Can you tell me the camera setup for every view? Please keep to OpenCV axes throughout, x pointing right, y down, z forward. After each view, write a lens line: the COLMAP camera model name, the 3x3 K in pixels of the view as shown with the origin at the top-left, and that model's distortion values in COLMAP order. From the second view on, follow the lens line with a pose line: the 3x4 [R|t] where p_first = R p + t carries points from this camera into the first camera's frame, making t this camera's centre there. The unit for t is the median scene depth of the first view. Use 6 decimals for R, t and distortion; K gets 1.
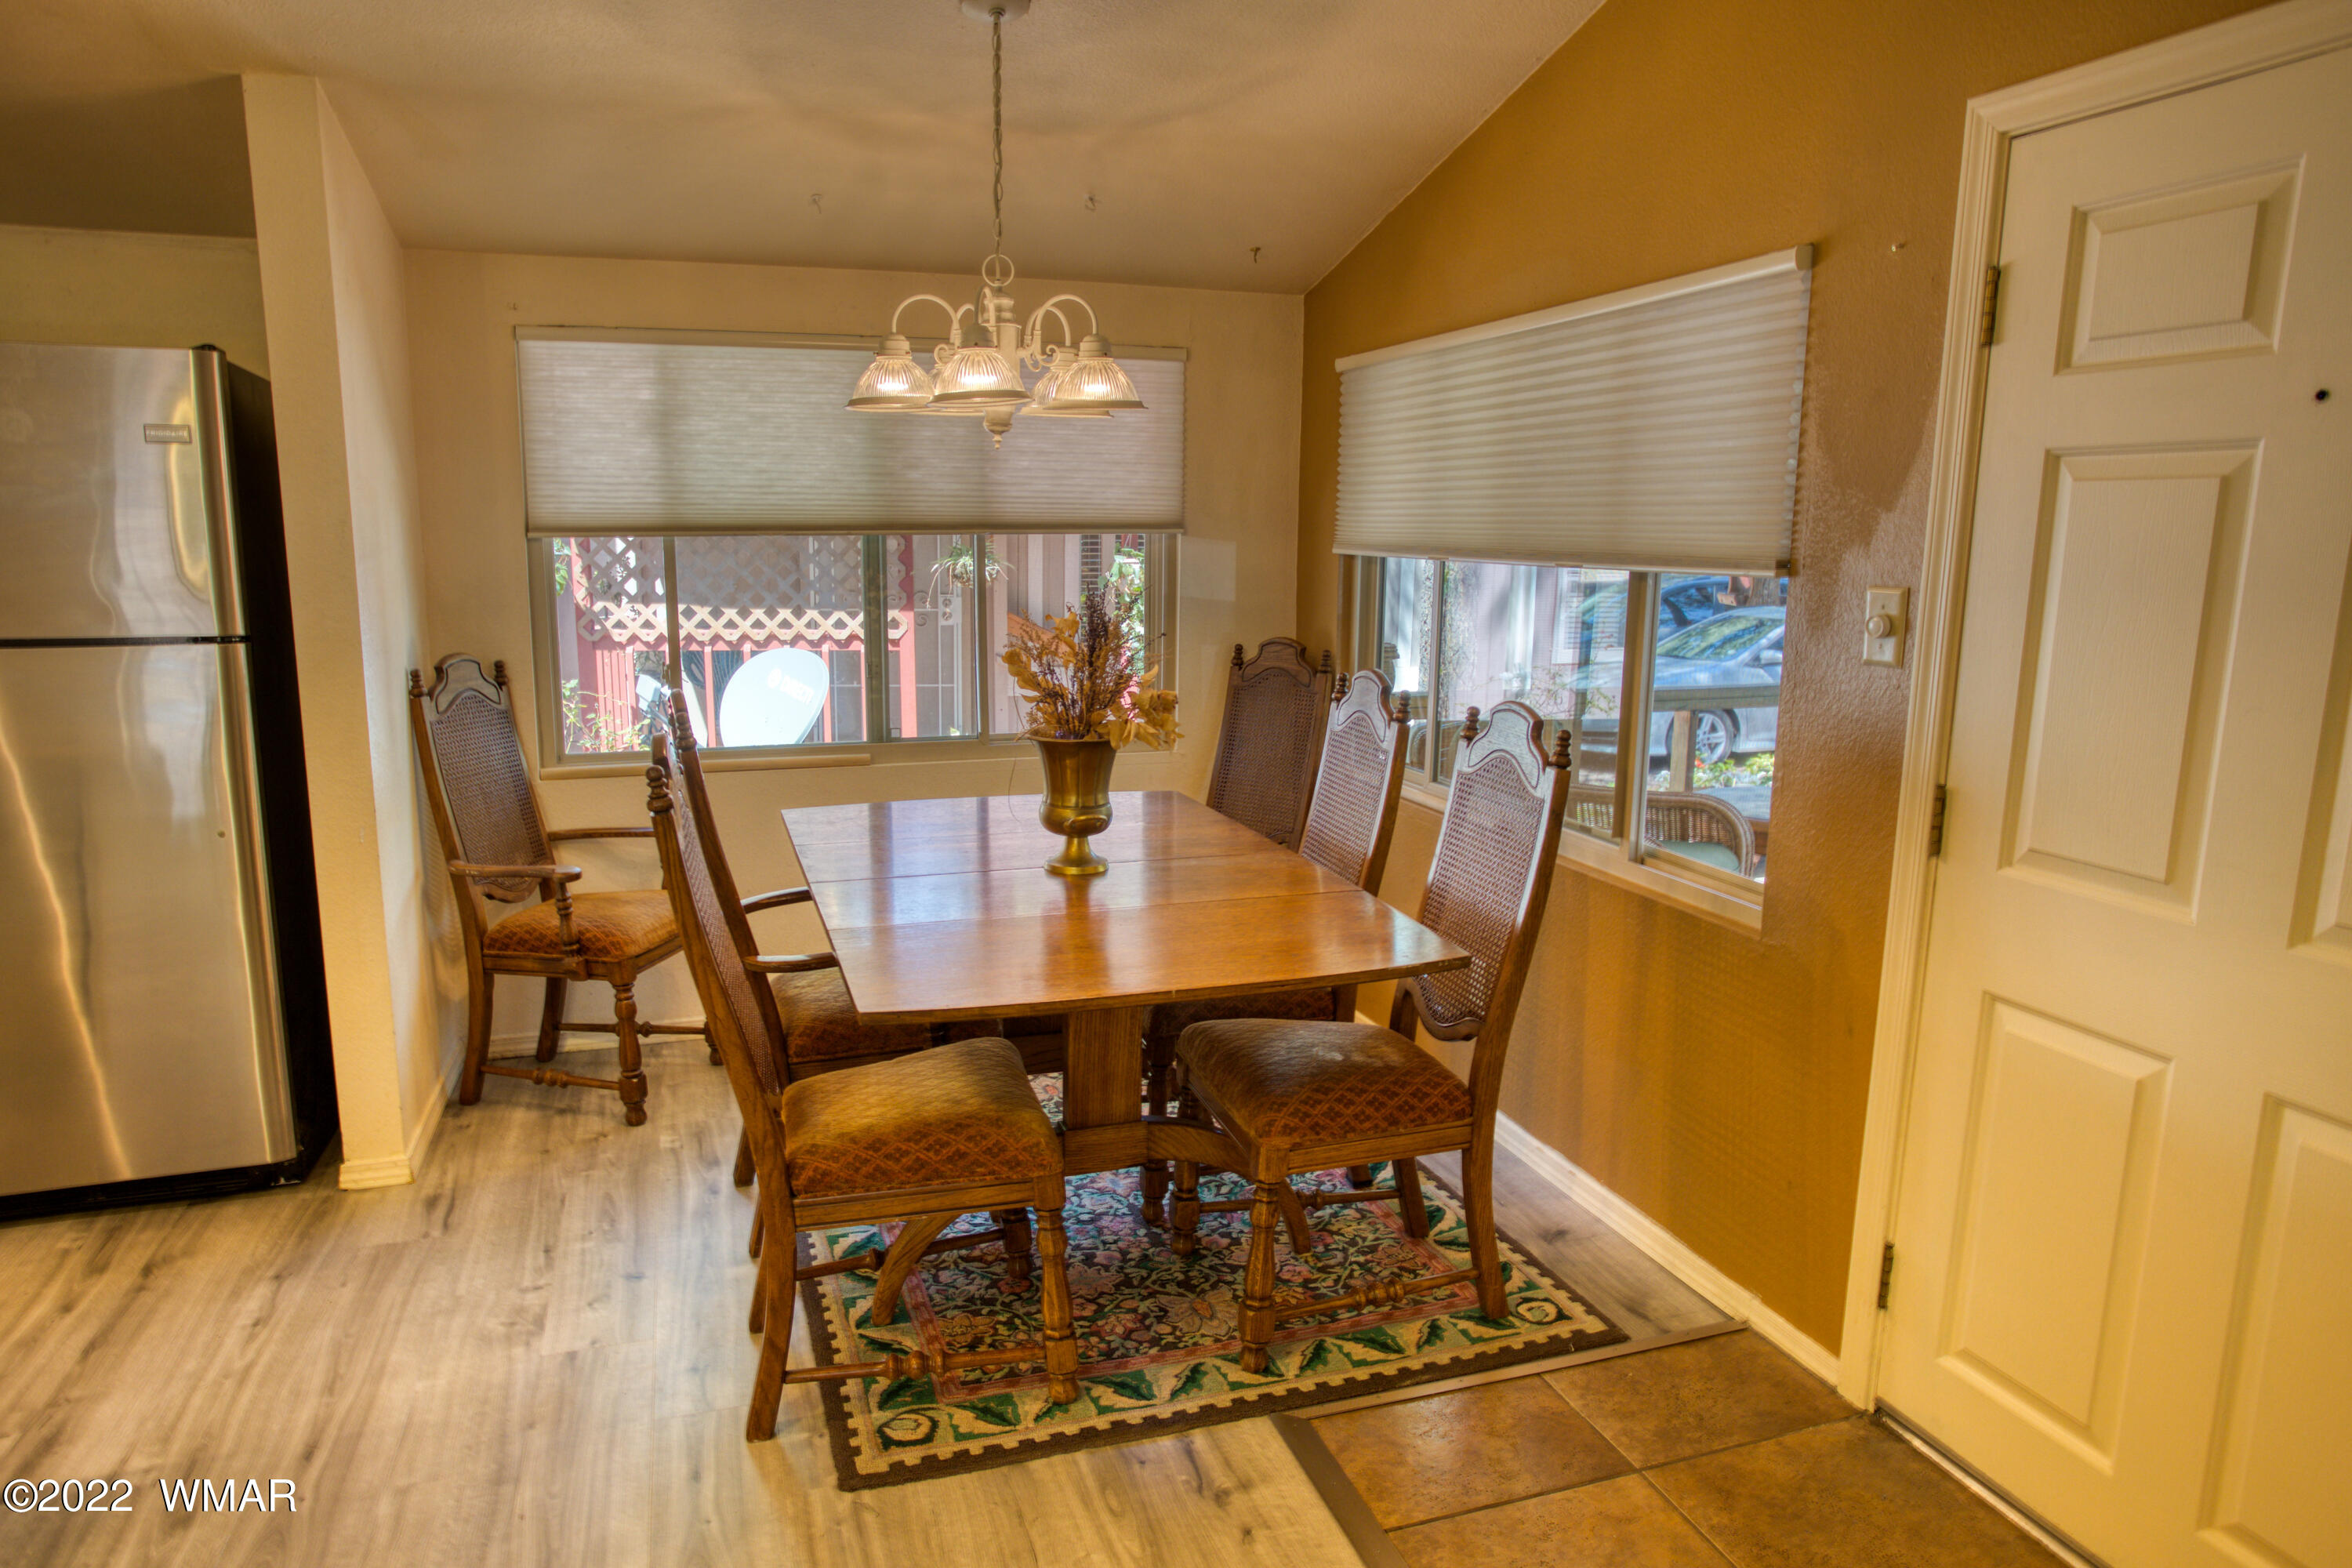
lens RADIAL K [[1434.8, 0, 1184.9], [0, 1434.8, 786.1], [0, 0, 1]] dist [0.001399, 0.002059]
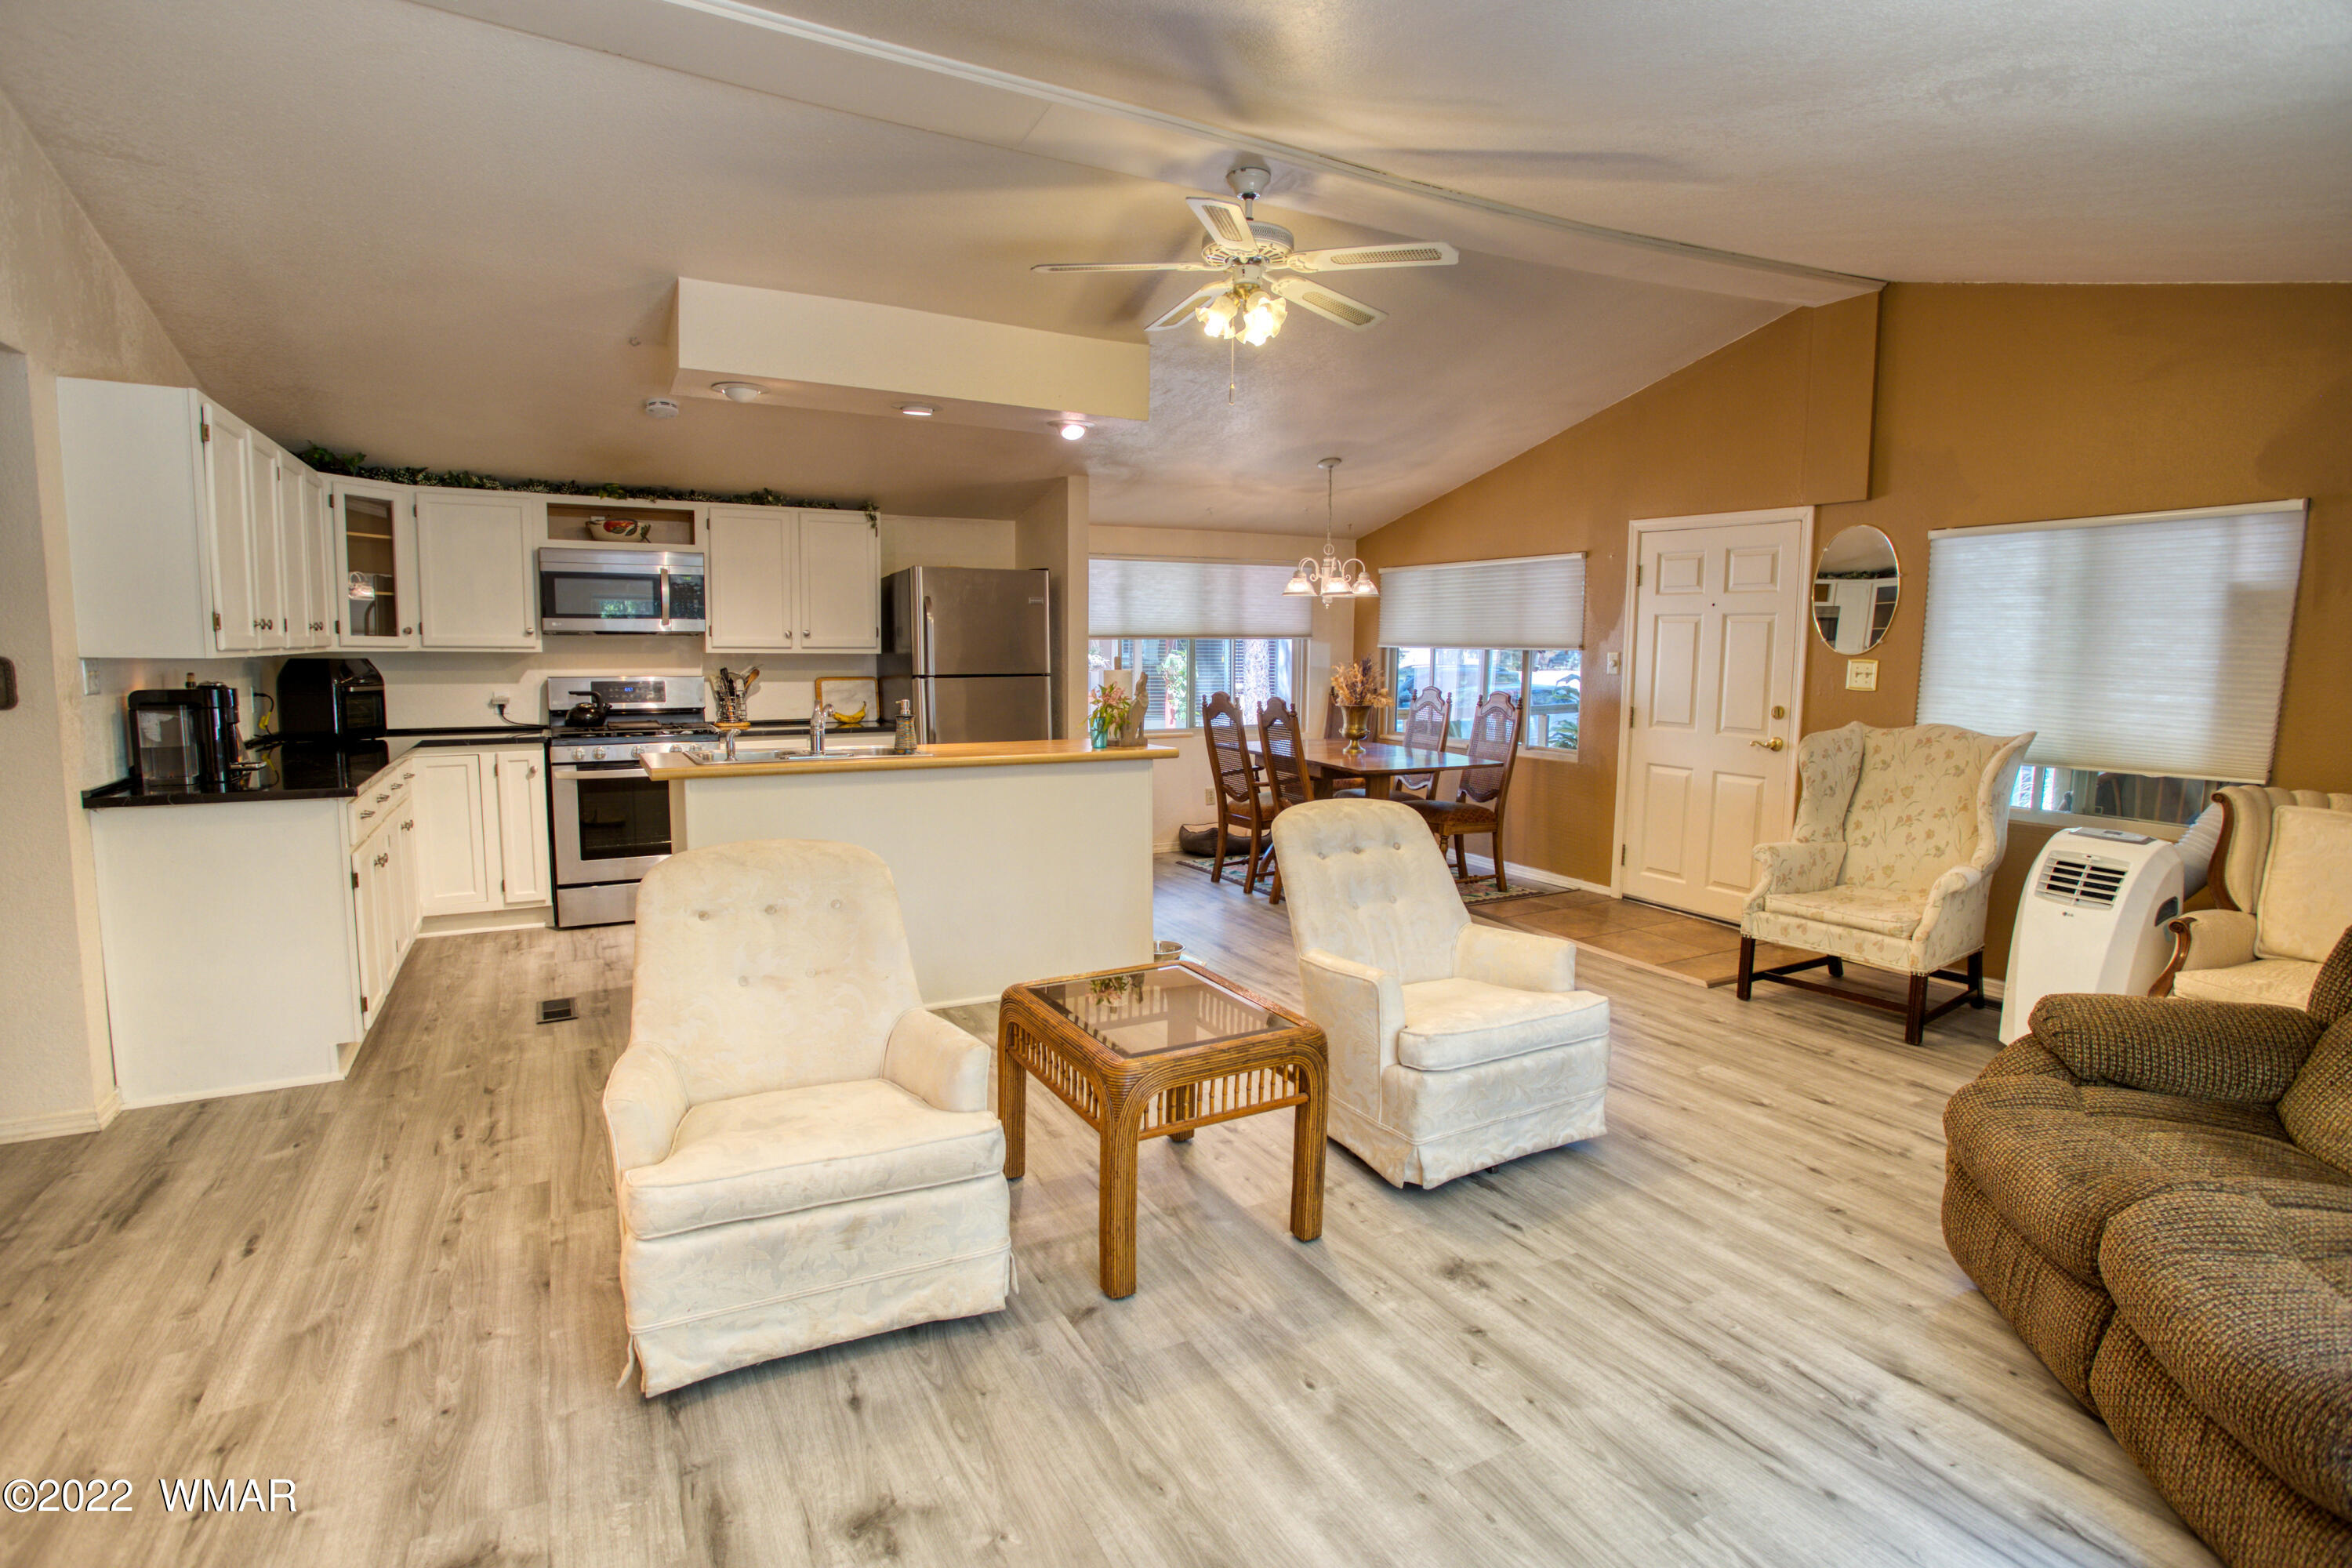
lens RADIAL K [[1145.6, 0, 1170.2], [0, 1145.6, 778.9], [0, 0, 1]] dist [-0.049342, 0.005845]
pose [[0.987761, -0.016975, 0.155050, -0.913983], [0.026823, 0.997737, -0.061649, 0.281697], [-0.153653, 0.065053, 0.985981, -1.390283]]
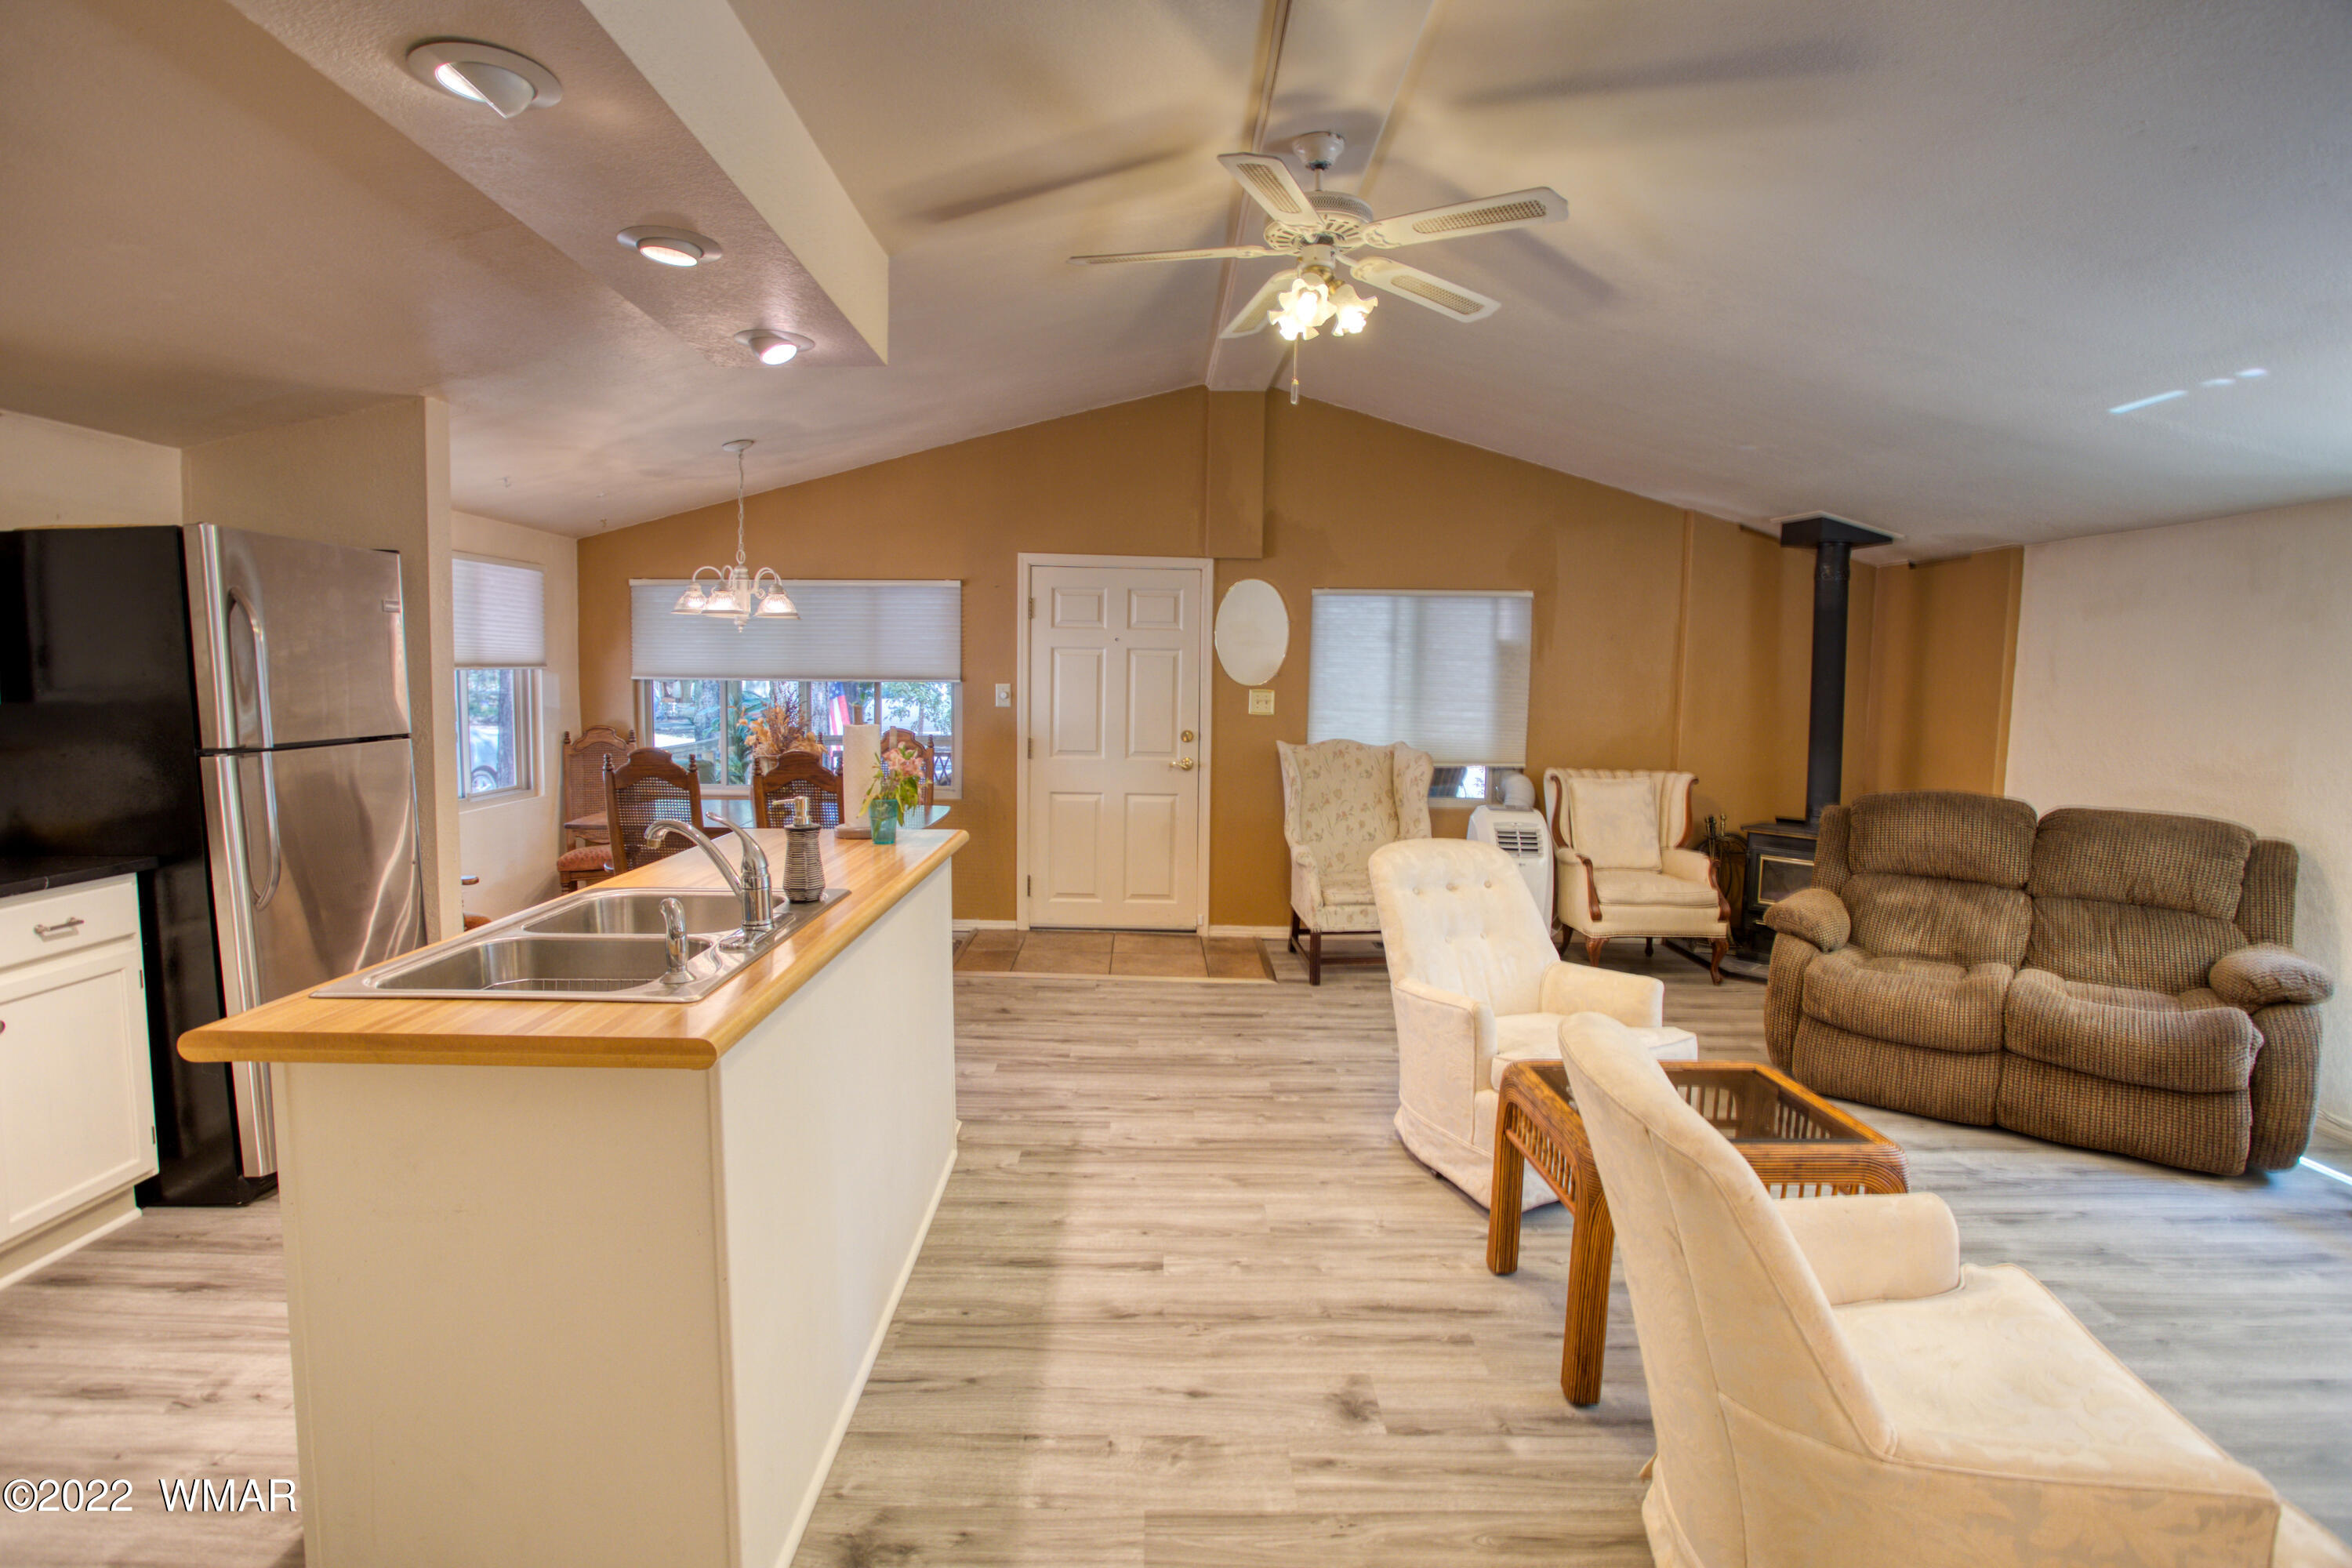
lens RADIAL K [[1145.6, 0, 1167.7], [0, 1145.6, 764.7], [0, 0, 1]] dist [-0.049342, 0.005845]
pose [[0.312755, -0.076249, 0.946768, -1.816204], [0.162389, 0.986389, 0.025797, 0.040259], [-0.935849, 0.145677, 0.320880, -0.190660]]
